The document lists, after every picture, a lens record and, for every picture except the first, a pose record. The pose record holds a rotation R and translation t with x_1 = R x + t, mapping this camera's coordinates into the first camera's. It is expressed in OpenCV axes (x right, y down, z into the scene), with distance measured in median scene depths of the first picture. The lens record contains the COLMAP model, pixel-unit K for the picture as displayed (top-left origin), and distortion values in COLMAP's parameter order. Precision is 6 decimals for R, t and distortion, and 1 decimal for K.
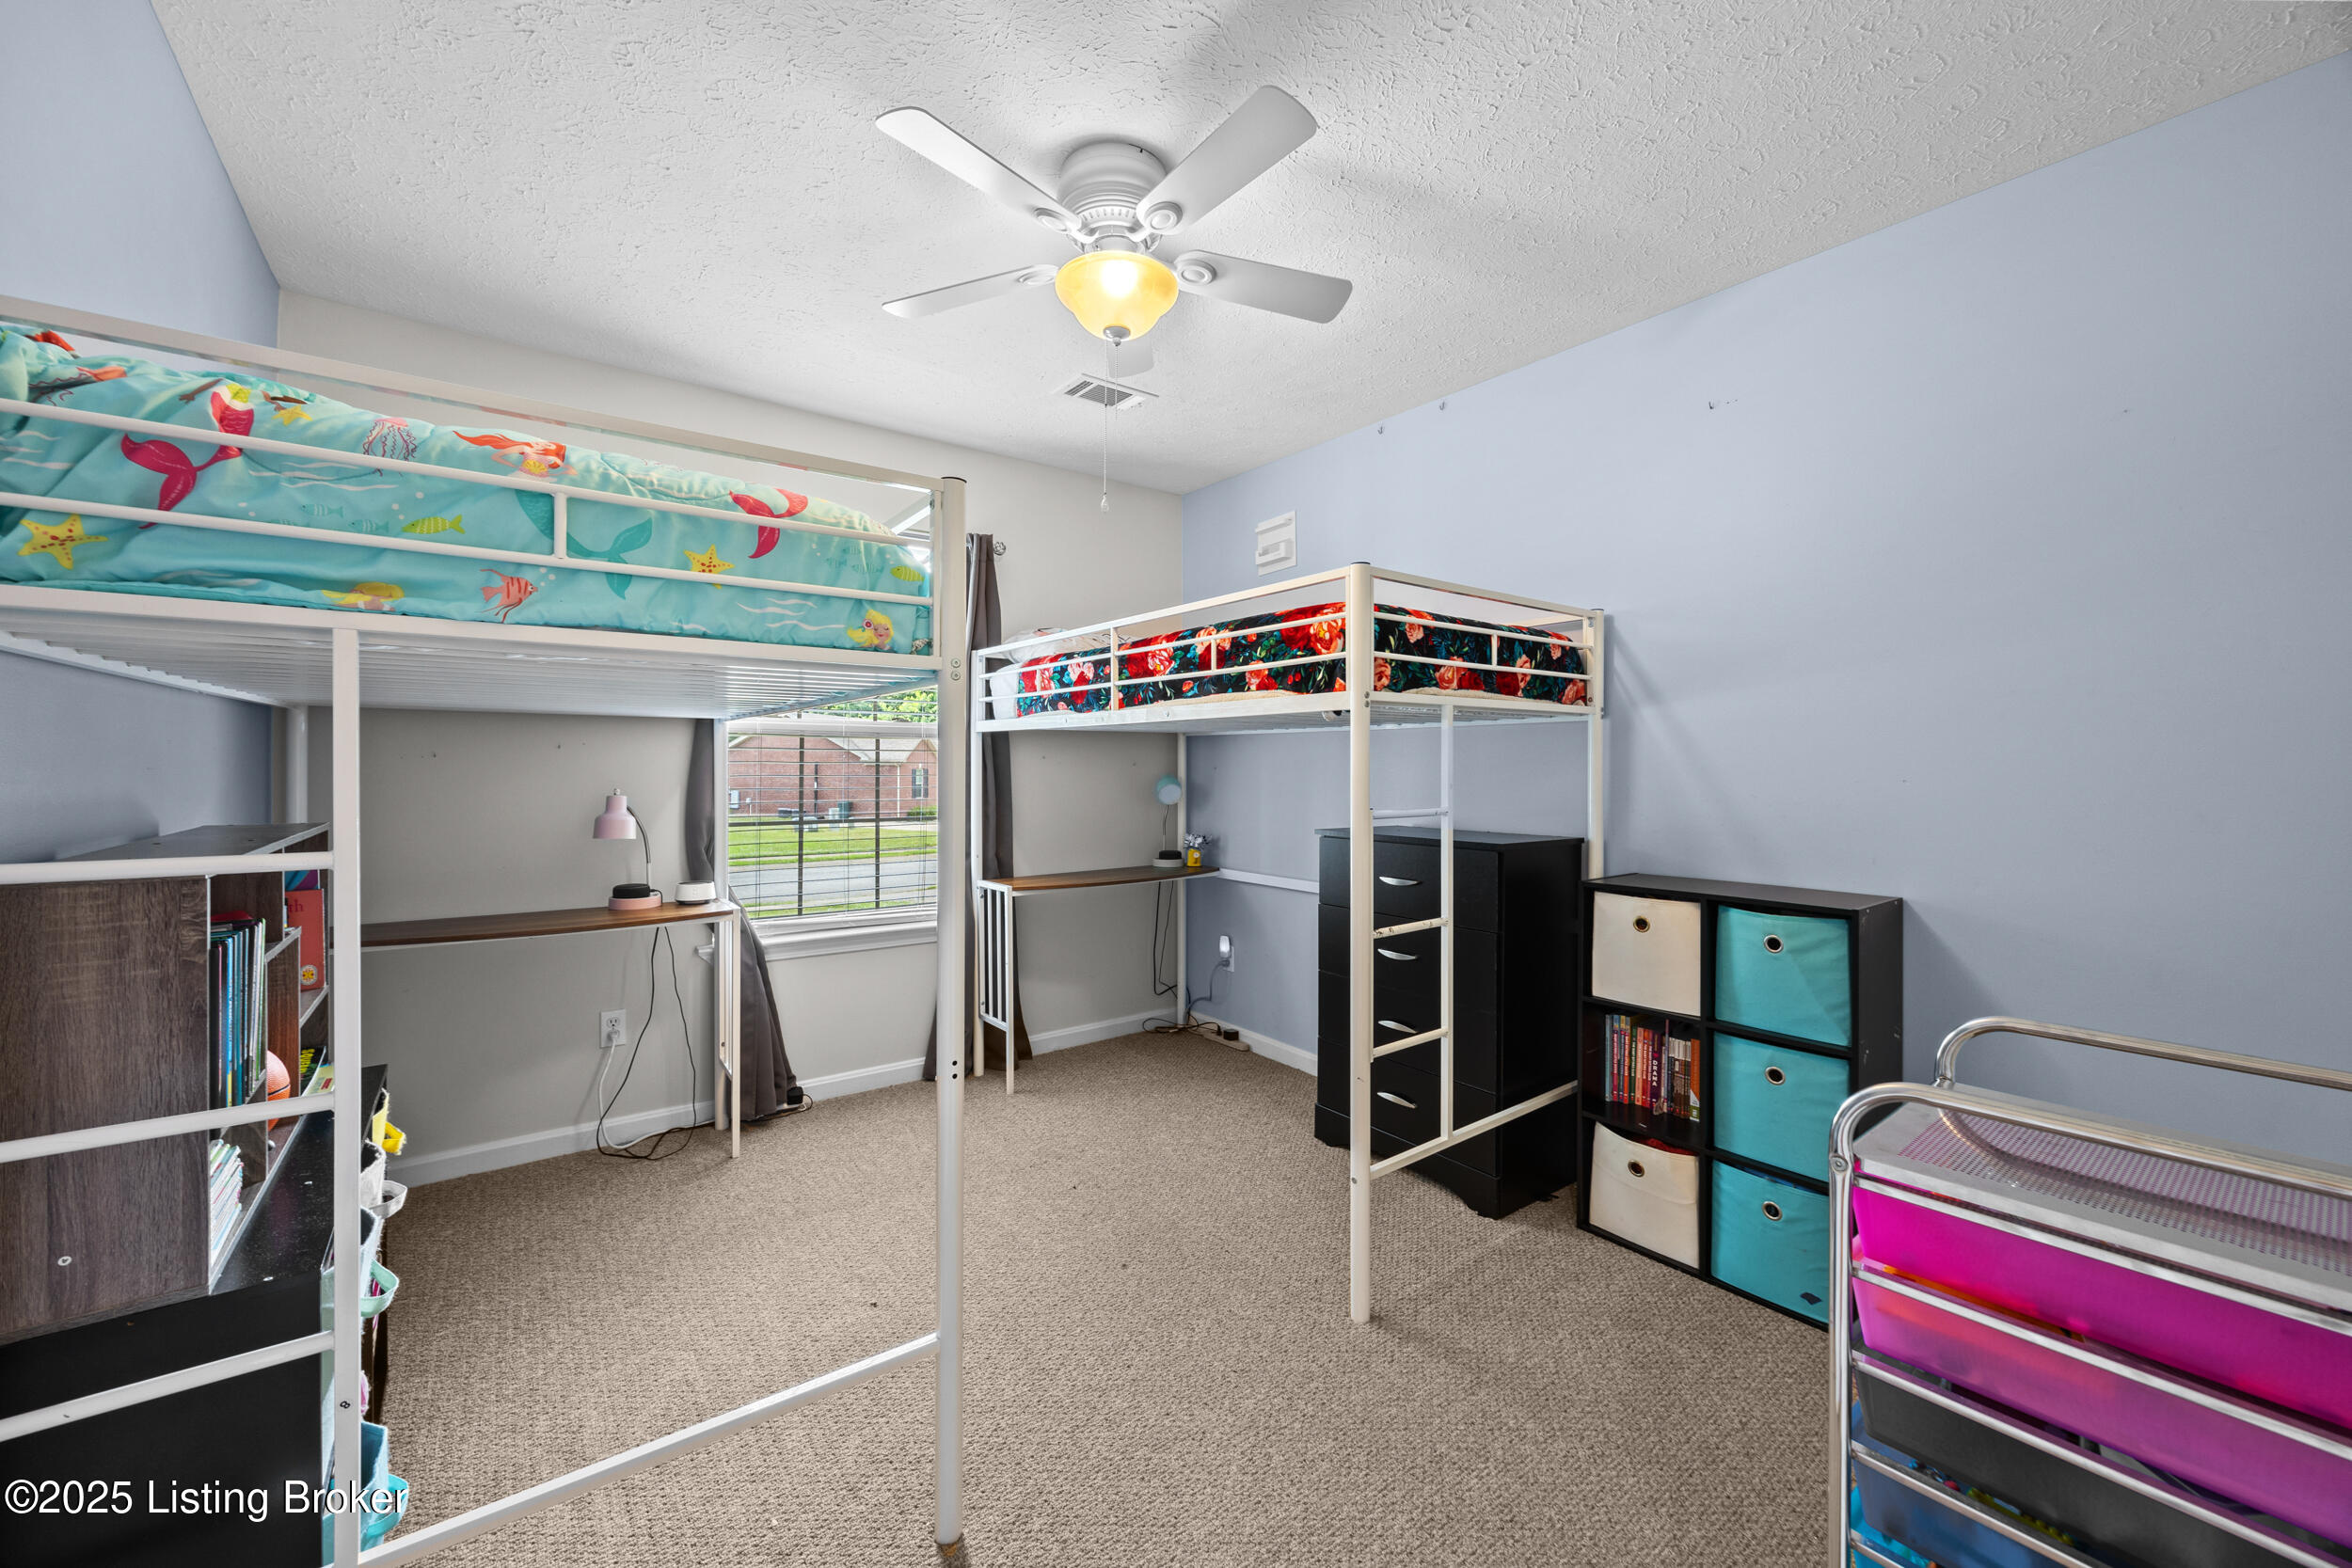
lens RADIAL K [[899.6, 0, 1173.8], [0, 899.6, 769.2], [0, 0, 1]] dist [-0.003129, 0.000075]
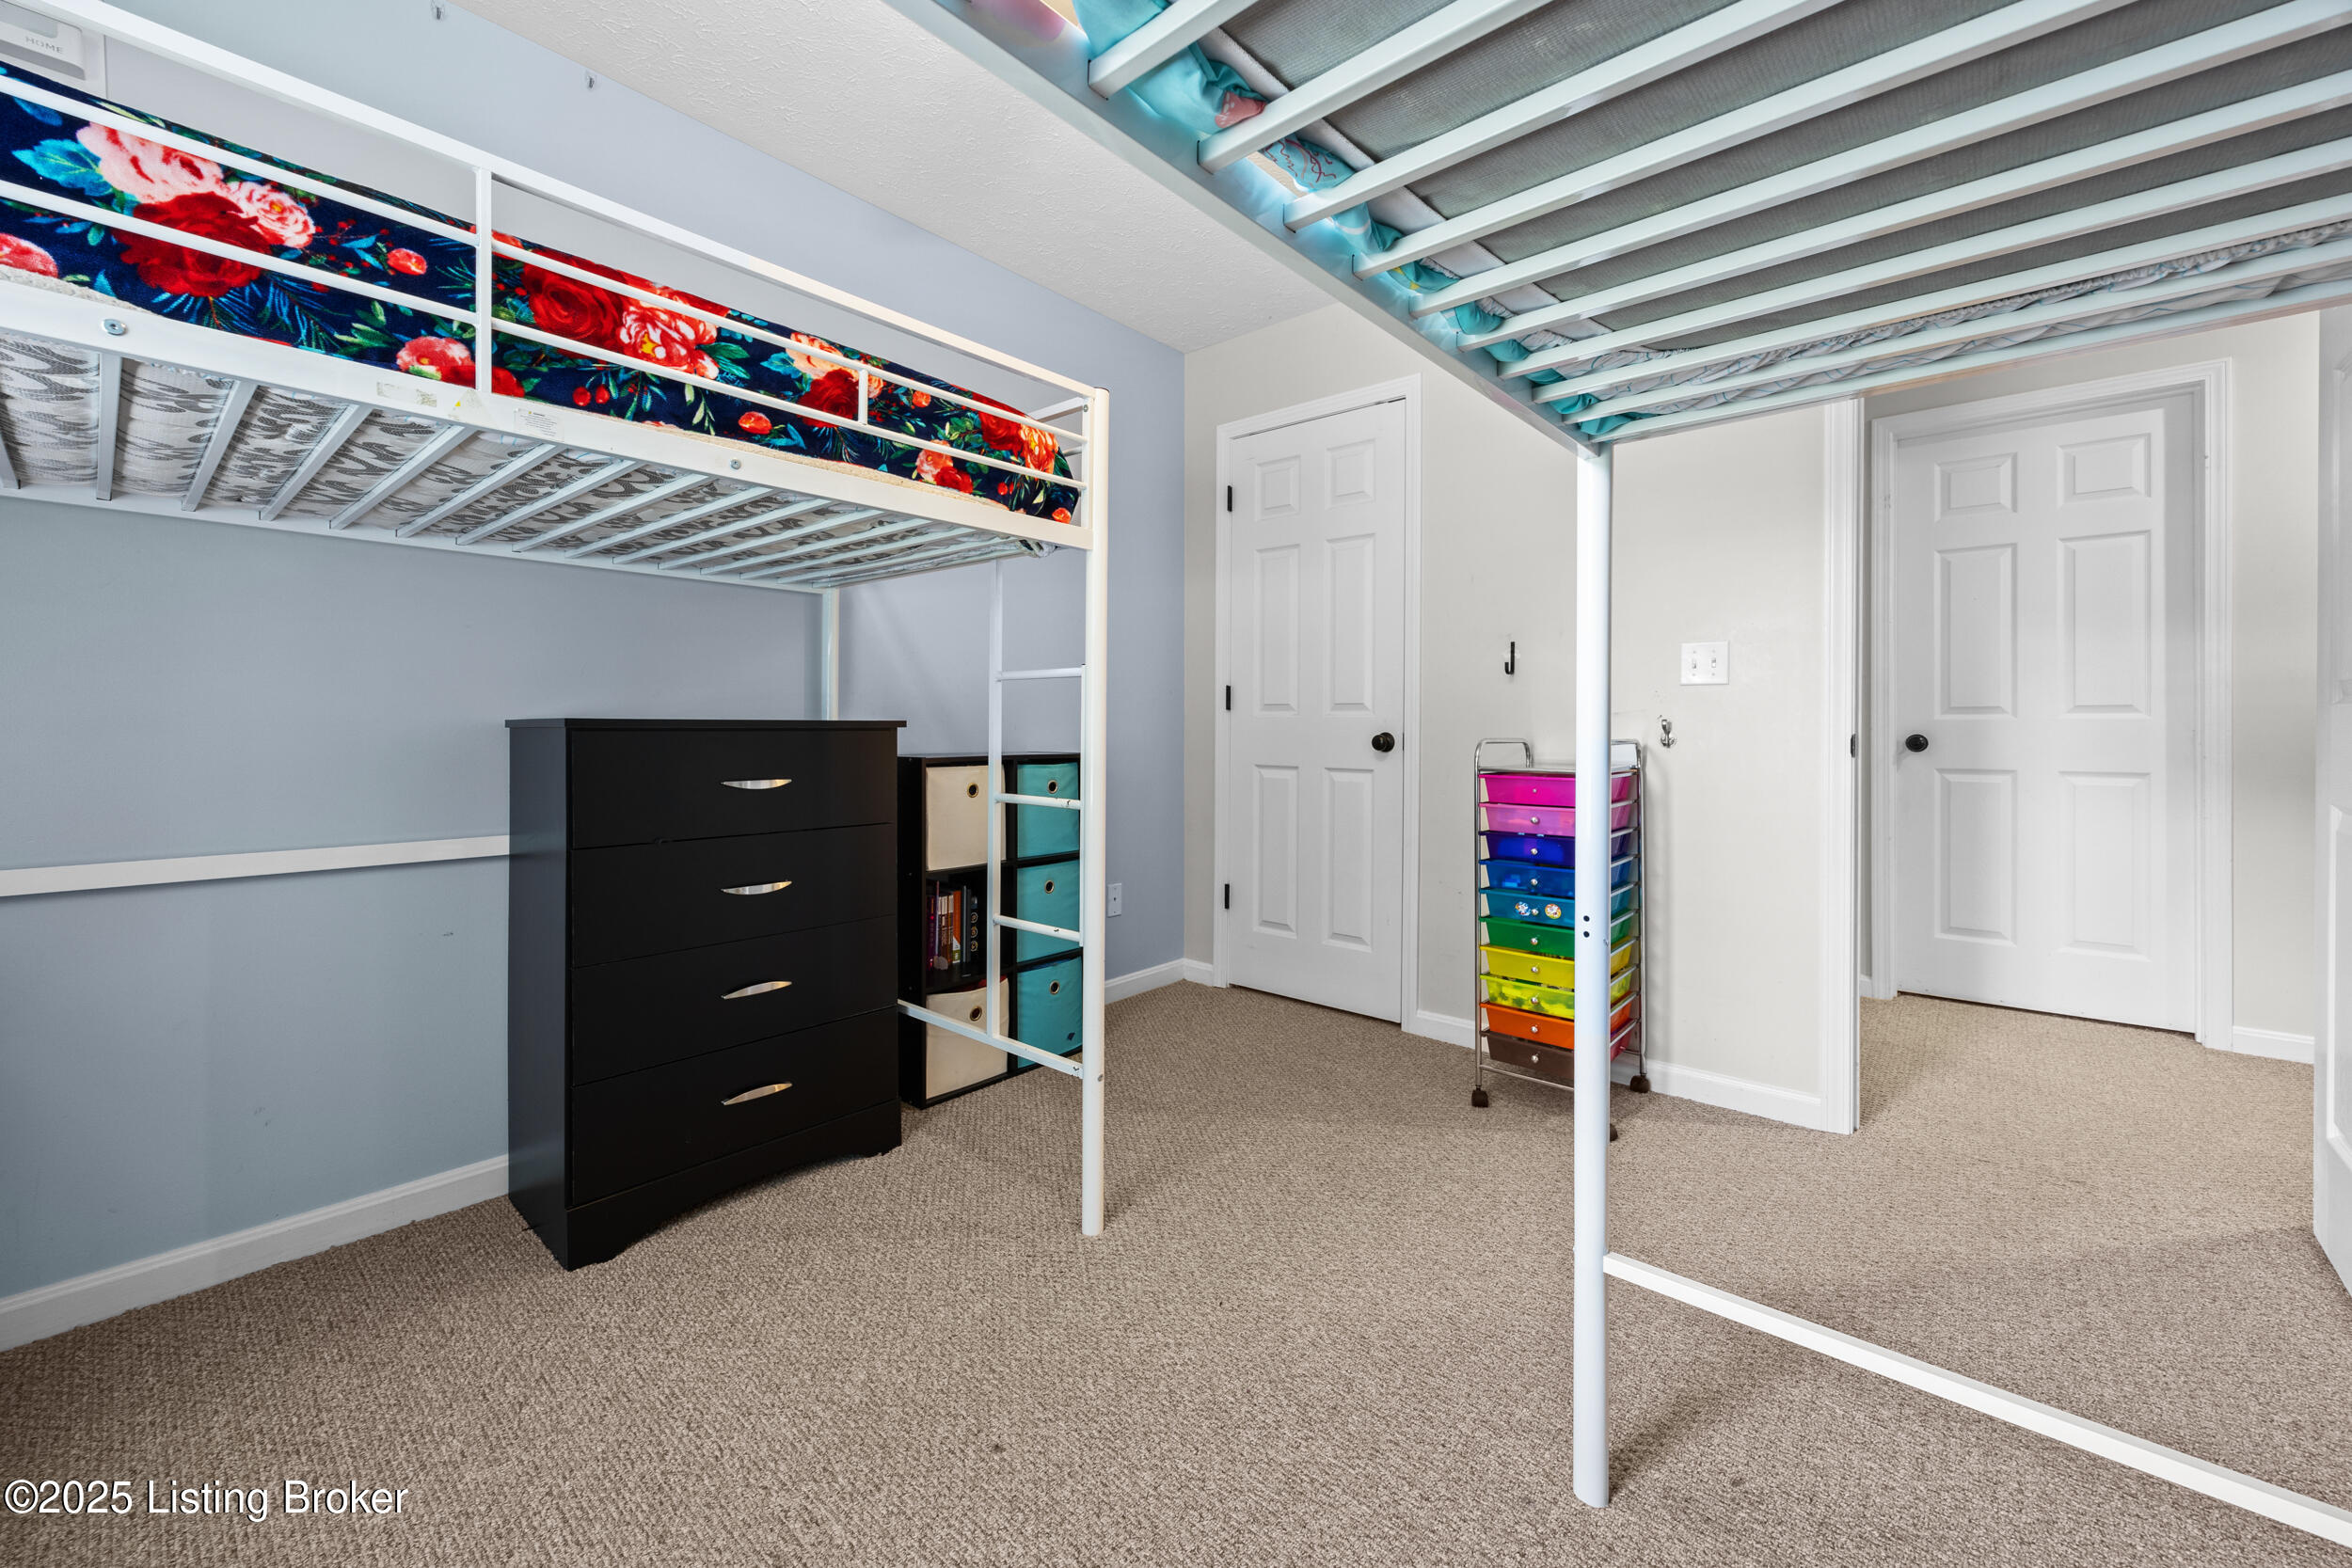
lens RADIAL K [[899.6, 0, 1212.3], [0, 899.6, 727.5], [0, 0, 1]] dist [-0.003129, 0.000075]
pose [[-0.220555, -0.002164, 0.975372, -0.581647], [0.003321, 0.999990, 0.002970, 0.088854], [-0.975369, 0.003894, -0.220546, 0.907416]]
